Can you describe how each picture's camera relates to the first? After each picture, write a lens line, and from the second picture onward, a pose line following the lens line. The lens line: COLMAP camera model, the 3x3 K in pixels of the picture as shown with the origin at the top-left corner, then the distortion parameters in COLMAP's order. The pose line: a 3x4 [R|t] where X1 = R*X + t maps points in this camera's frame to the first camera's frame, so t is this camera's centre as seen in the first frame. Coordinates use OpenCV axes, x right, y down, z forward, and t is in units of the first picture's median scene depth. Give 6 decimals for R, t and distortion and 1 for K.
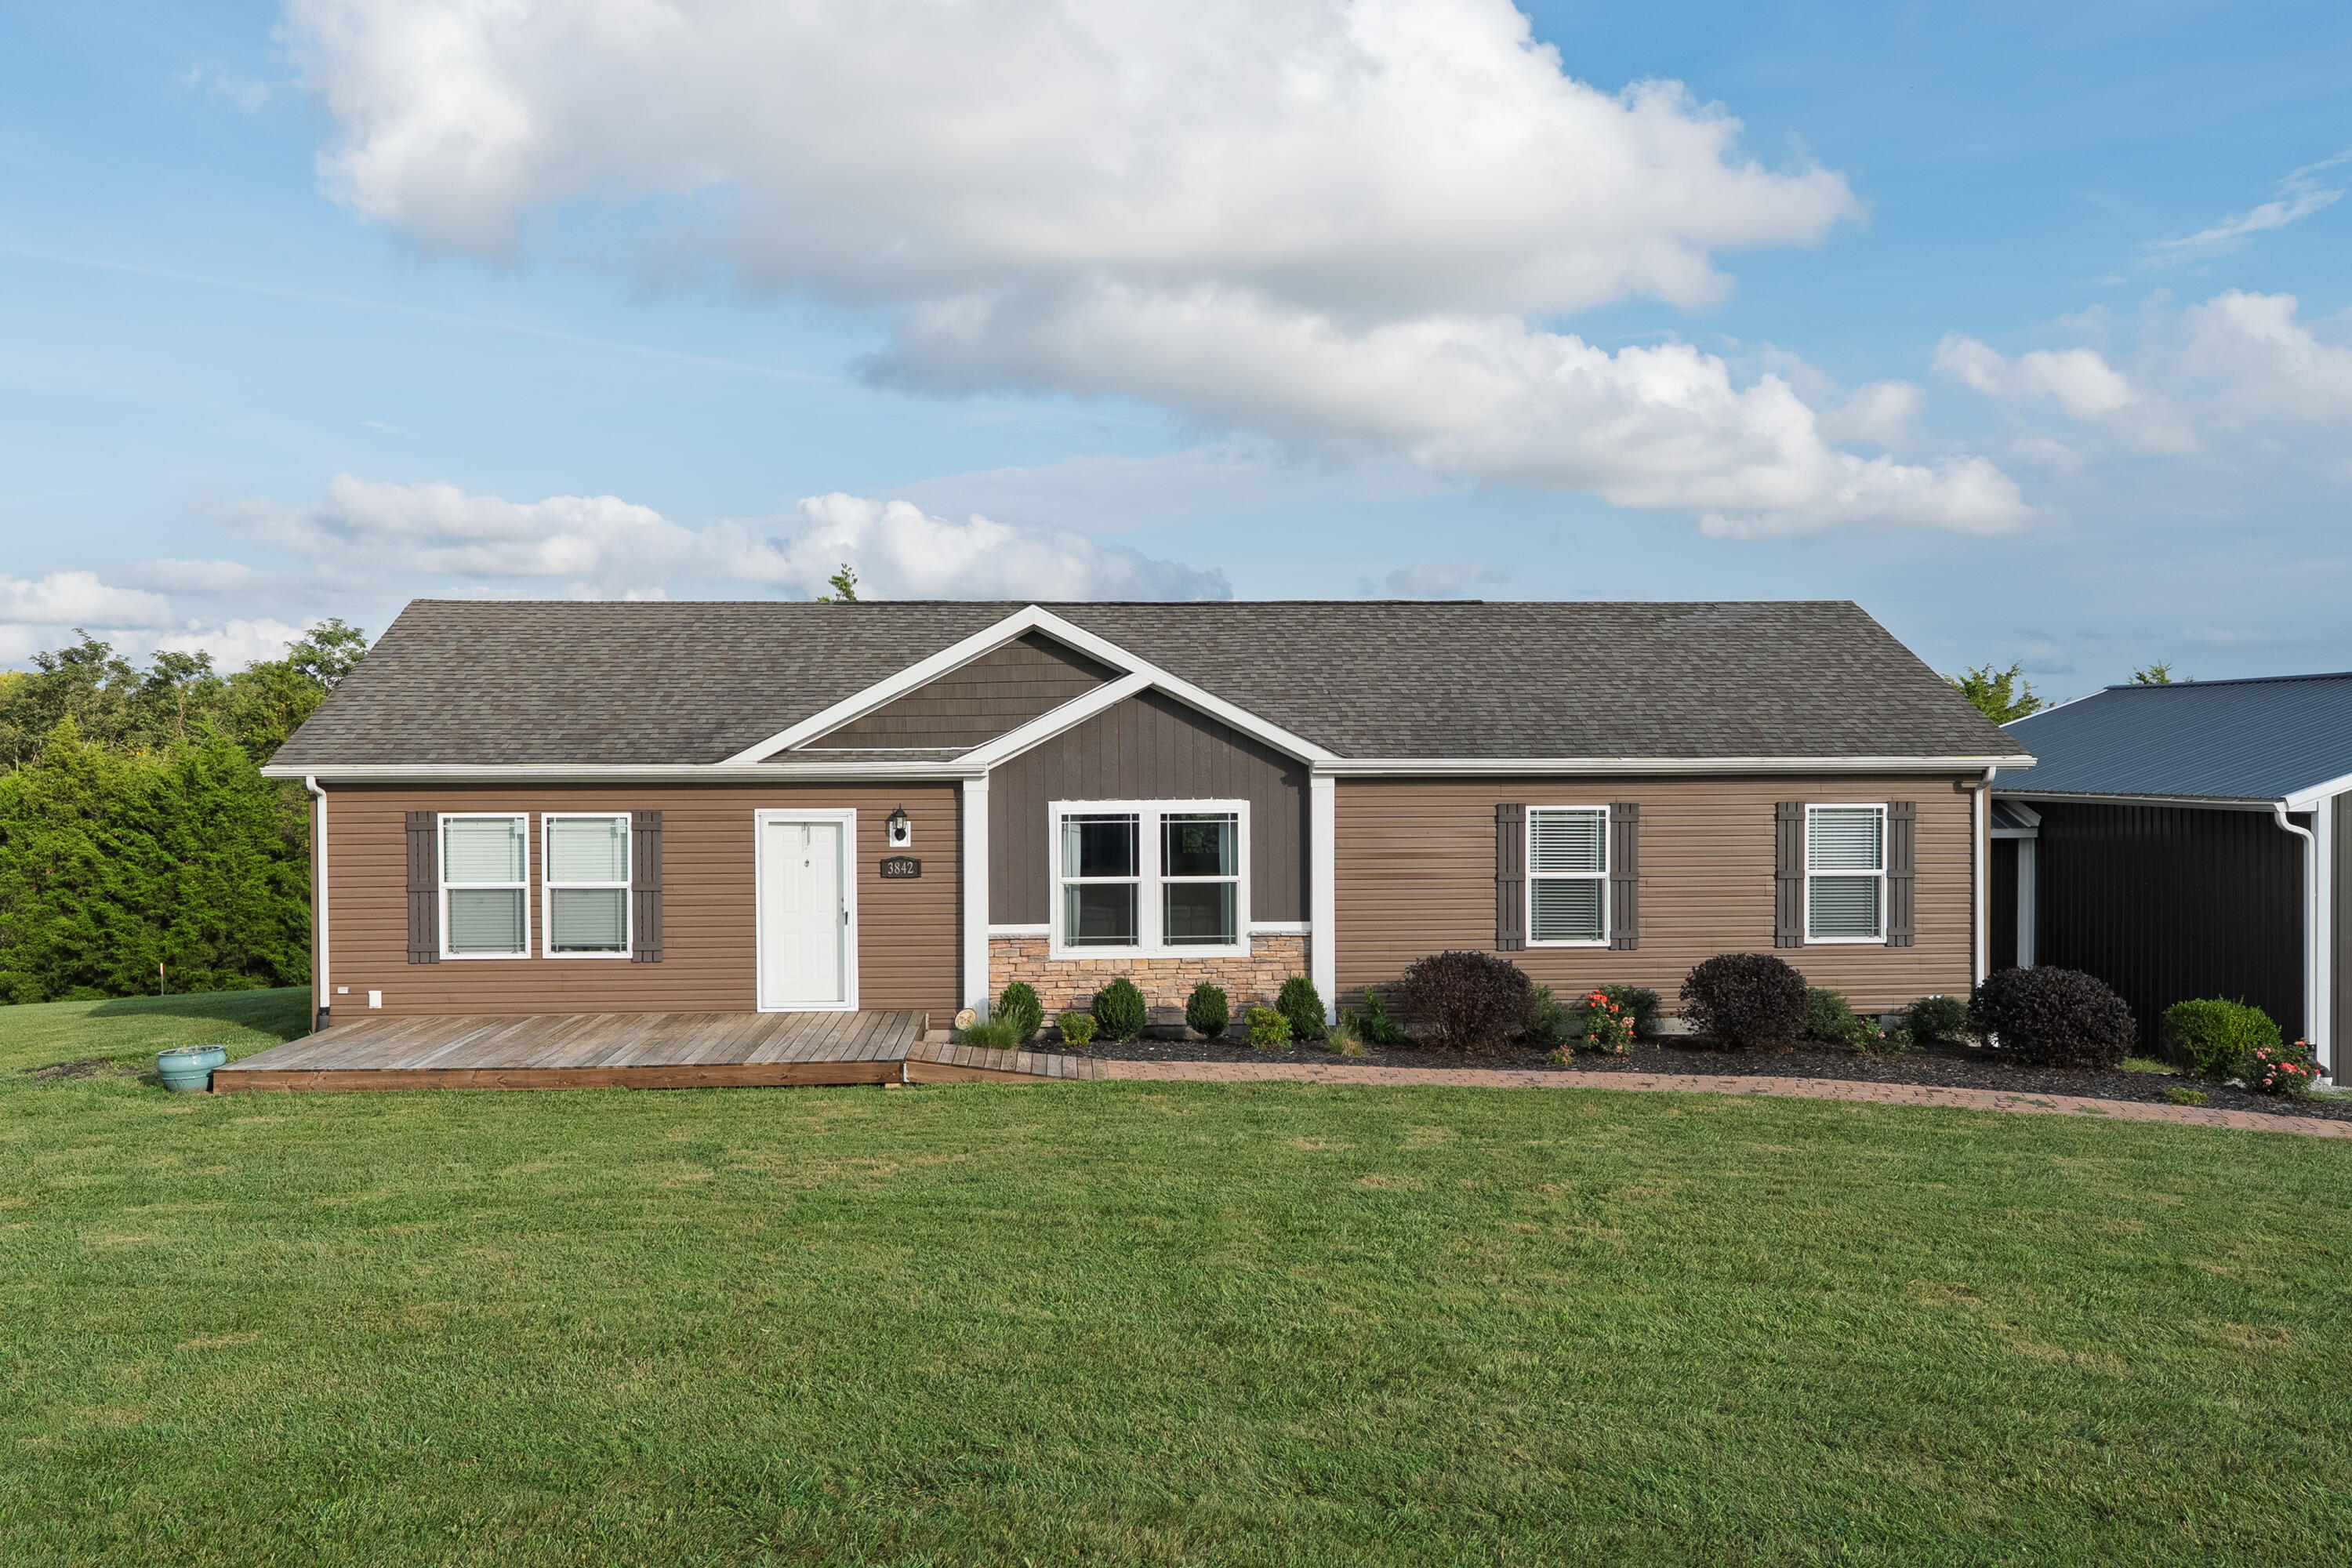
lens RADIAL K [[1927.3, 0, 1176.0], [0, 1927.3, 784.0], [0, 0, 1]] dist [0.006979, 0.002198]
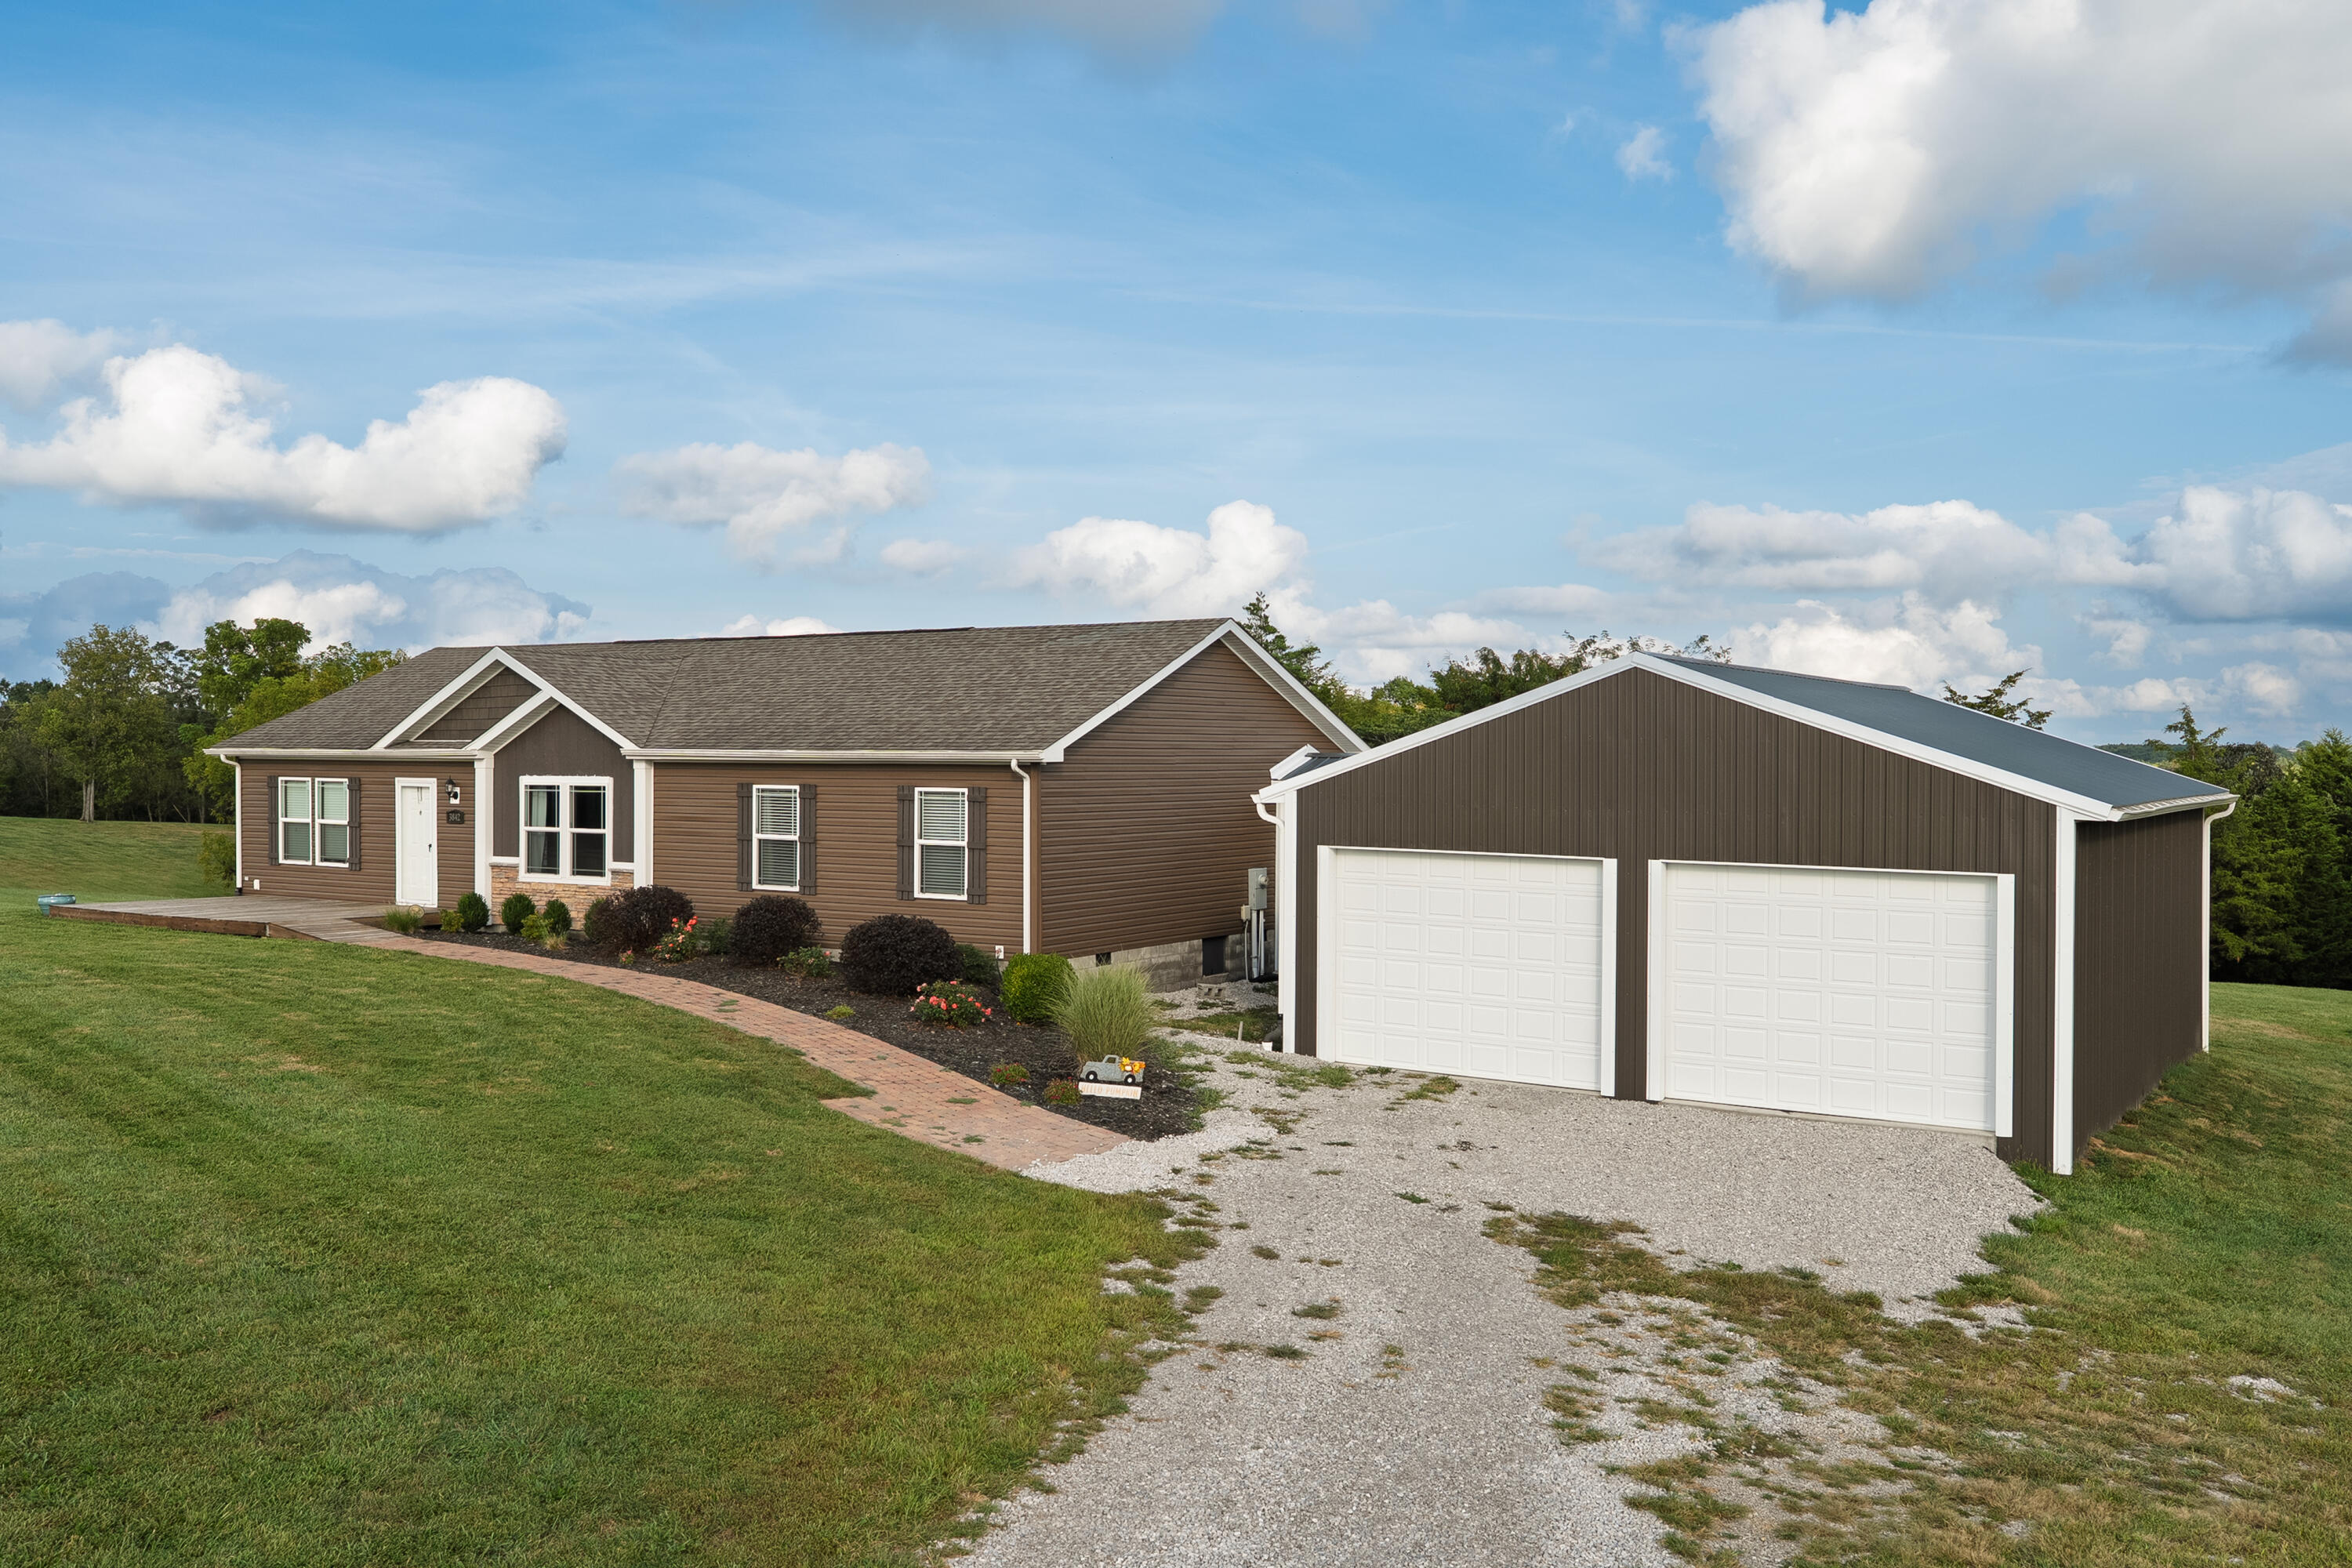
lens RADIAL K [[1840.8, 0, 1176.0], [0, 1840.8, 784.0], [0, 0, 1]] dist [-0.034510, 0.003377]
pose [[0.836307, 0.017479, -0.547983, 1.152151], [-0.014638, 0.999847, 0.009554, -0.005912], [0.548066, 0.000031, 0.836435, 0.082530]]
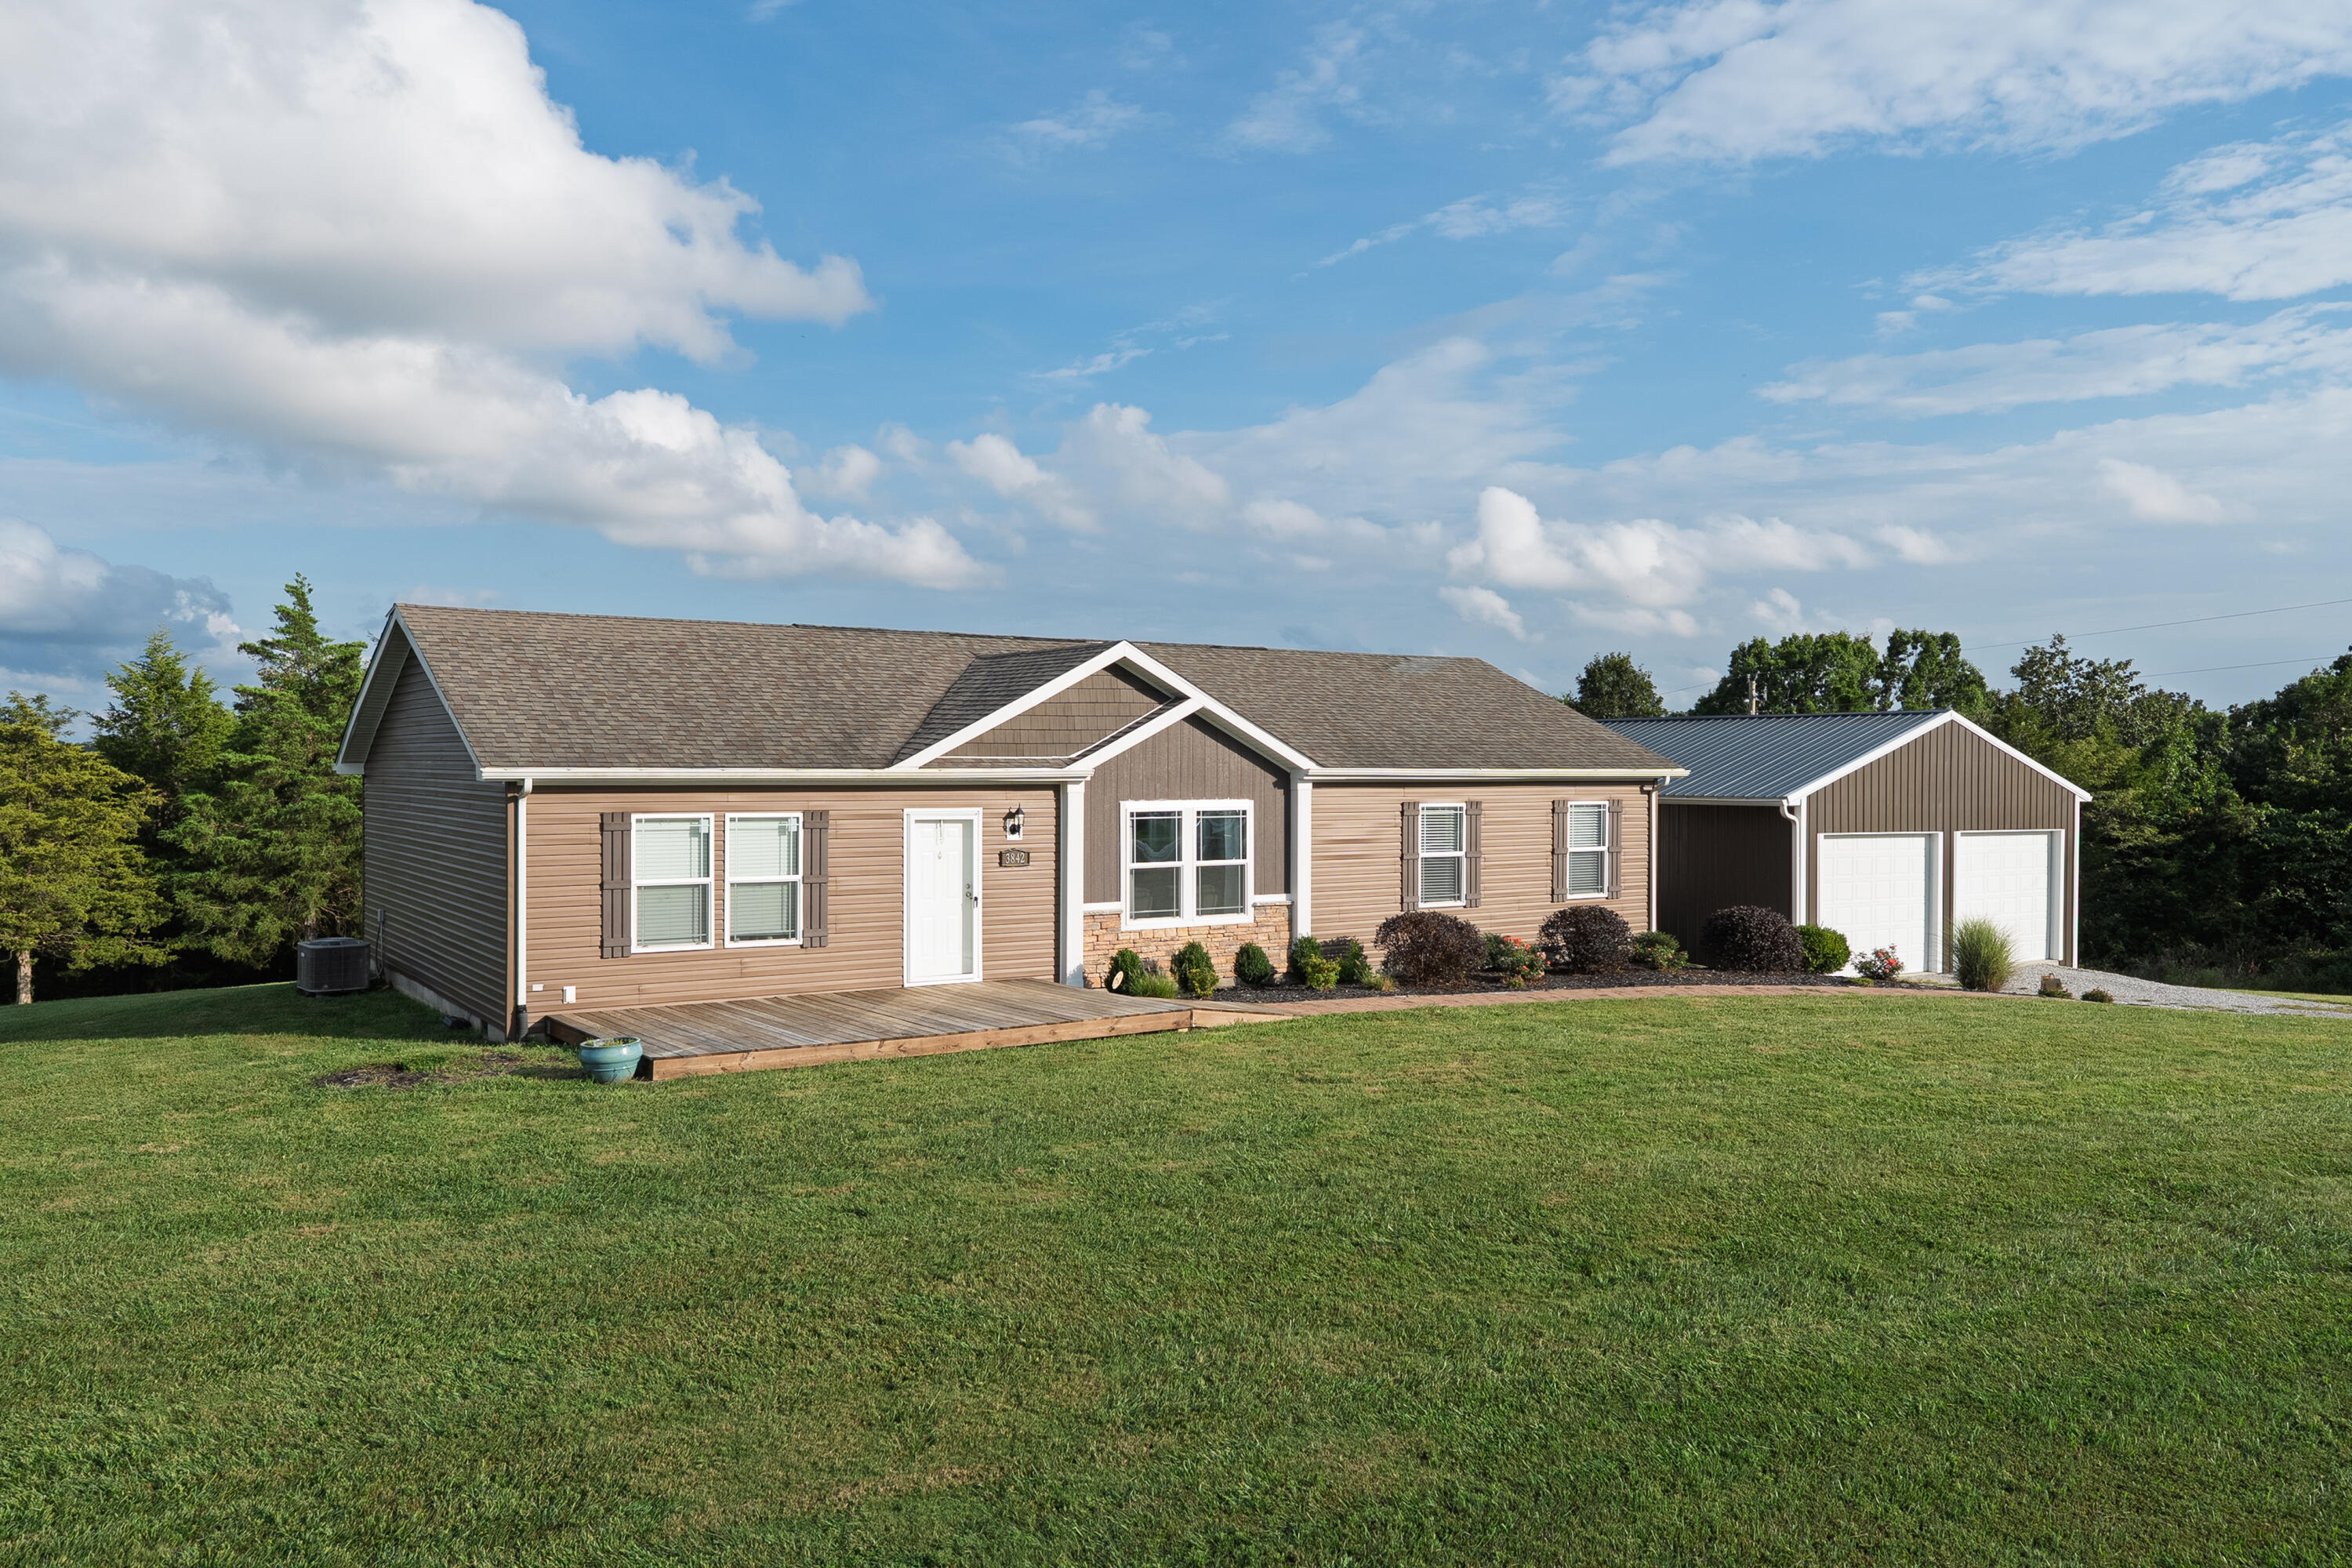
lens RADIAL K [[1760.8, 0, 1176.0], [0, 1760.8, 784.0], [0, 0, 1]] dist [-0.010121, -0.010446]
pose [[0.857170, 0.001846, 0.515031, -0.613169], [0.002305, 0.999970, -0.007421, 0.006446], [-0.515029, 0.007548, 0.857140, 0.023626]]
